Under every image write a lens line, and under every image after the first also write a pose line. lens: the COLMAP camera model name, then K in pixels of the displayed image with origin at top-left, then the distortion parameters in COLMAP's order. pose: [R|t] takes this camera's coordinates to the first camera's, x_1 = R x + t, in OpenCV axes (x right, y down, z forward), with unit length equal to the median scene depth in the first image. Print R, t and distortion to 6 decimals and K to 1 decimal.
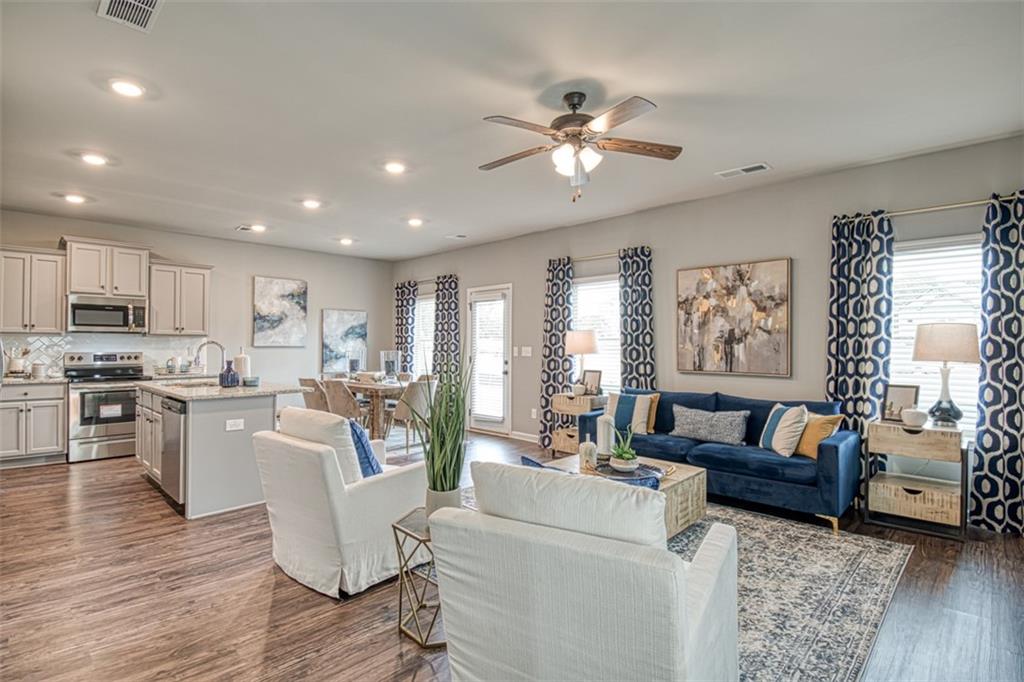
lens RADIAL K [[510.7, 0, 512.0], [0, 510.7, 341.0], [0, 0, 1]] dist [-0.015933, -0.000641]
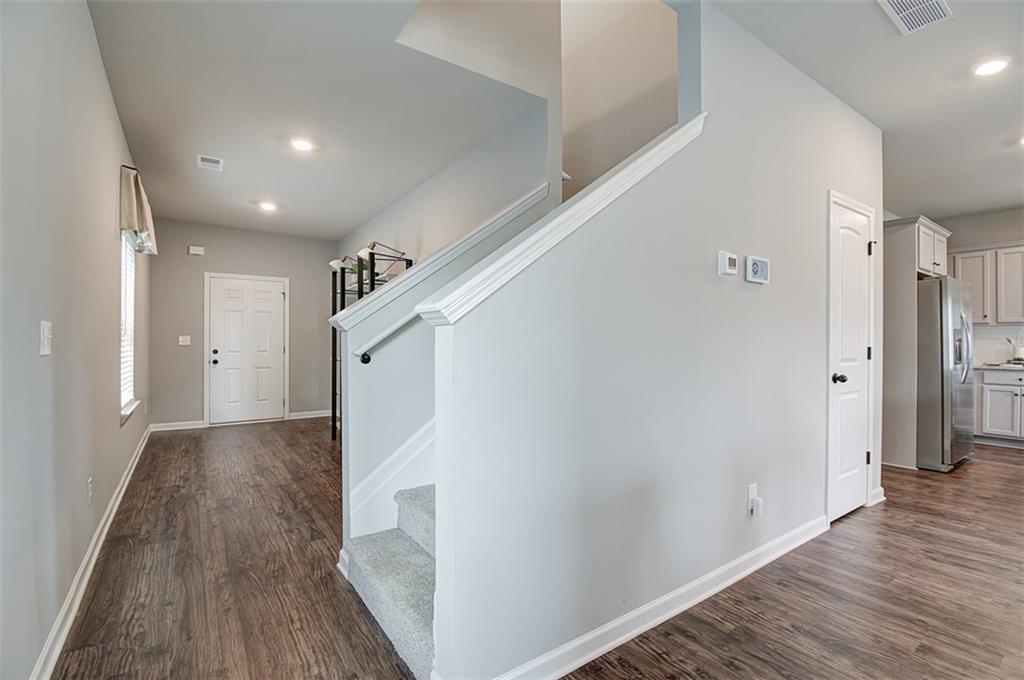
lens RADIAL K [[460.5, 0, 512.0], [0, 460.5, 340.0], [0, 0, 1]] dist [-0.001533, -0.000747]
pose [[-0.179633, -0.020018, -0.983530, 0.147063], [0.010445, 0.999698, -0.022254, 0.030843], [0.983678, -0.014270, -0.179370, 0.122534]]
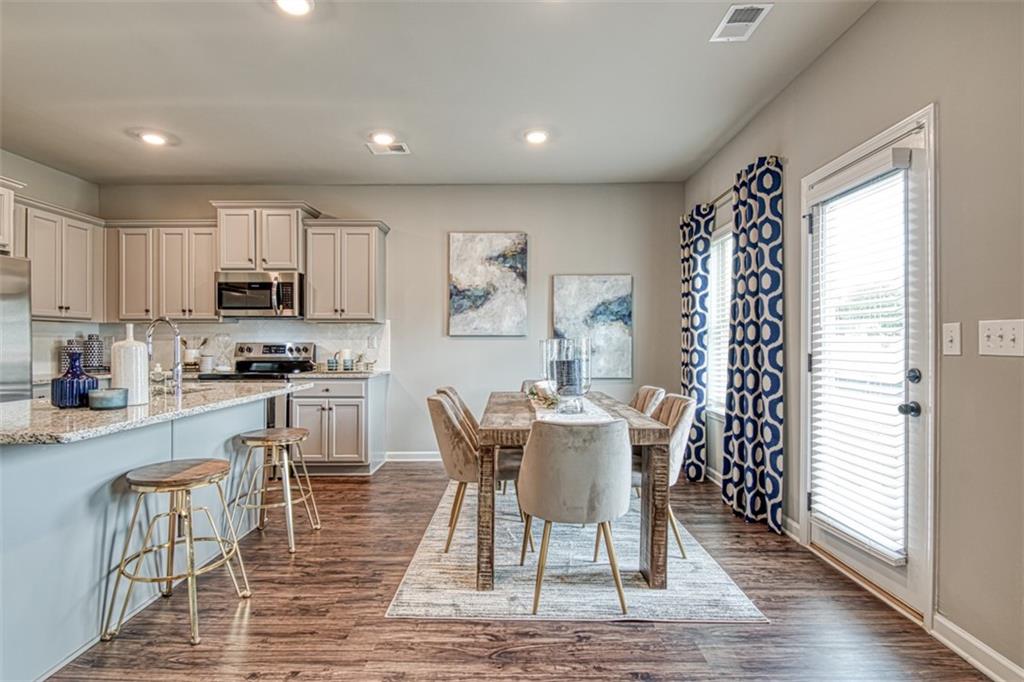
lens RADIAL K [[503.9, 0, 512.0], [0, 503.9, 341.0], [0, 0, 1]] dist [0.015927, -0.000376]
pose [[0.689924, -0.006313, -0.723854, 0.052006], [0.007247, 0.999972, -0.001814, 0.026012], [0.723845, -0.003994, 0.689951, 0.776659]]
